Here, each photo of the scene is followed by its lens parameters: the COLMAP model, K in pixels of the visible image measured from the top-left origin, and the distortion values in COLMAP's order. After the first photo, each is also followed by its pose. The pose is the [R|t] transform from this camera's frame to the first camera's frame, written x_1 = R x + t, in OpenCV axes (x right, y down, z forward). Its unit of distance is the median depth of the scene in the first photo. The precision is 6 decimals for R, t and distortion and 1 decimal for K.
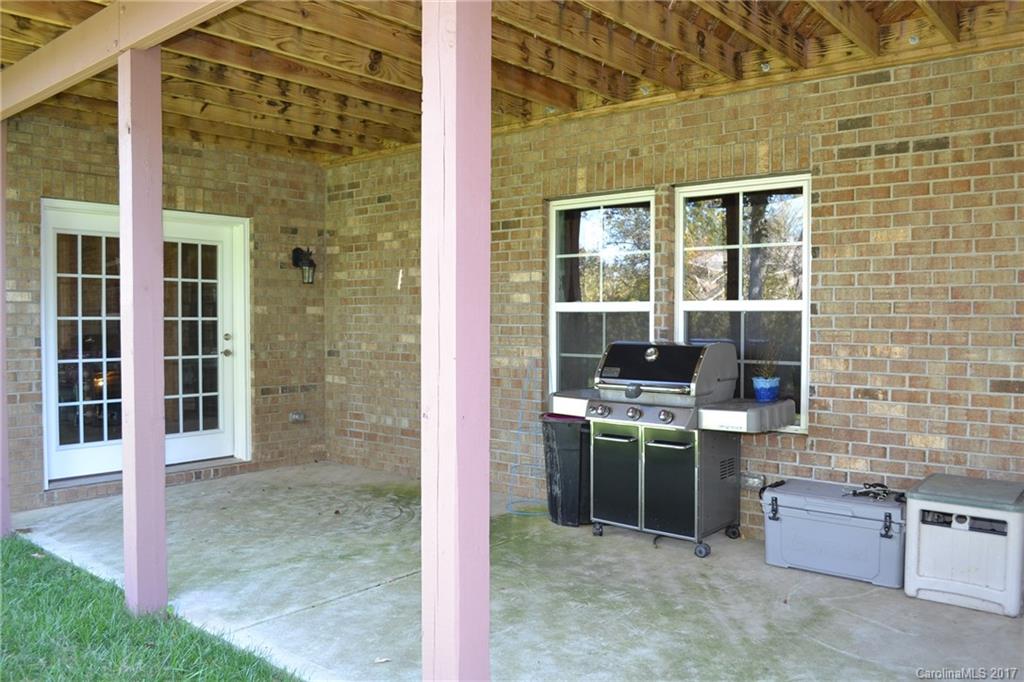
lens RADIAL K [[814.3, 0, 509.8], [0, 814.3, 340.6], [0, 0, 1]] dist [-0.086075, -0.002665]
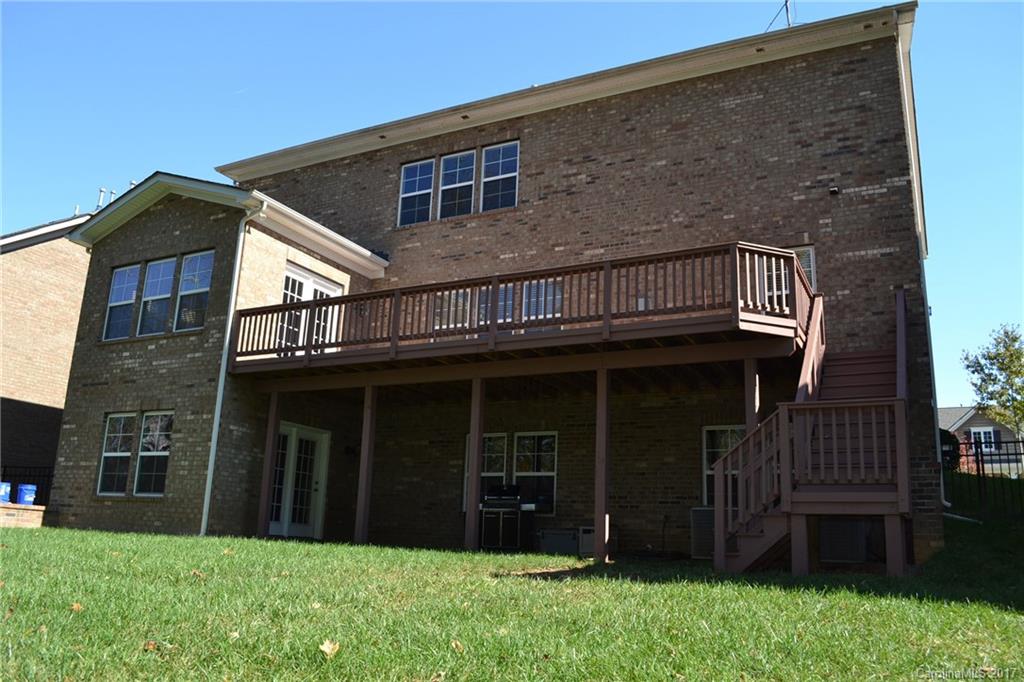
lens RADIAL K [[814.3, 0, 511.7], [0, 814.3, 342.0], [0, 0, 1]] dist [-0.086075, -0.002665]
pose [[0.974853, 0.090132, 0.203806, -0.420177], [-0.031590, 0.961213, -0.273991, 0.292377], [-0.220596, 0.260663, 0.939889, -1.788608]]
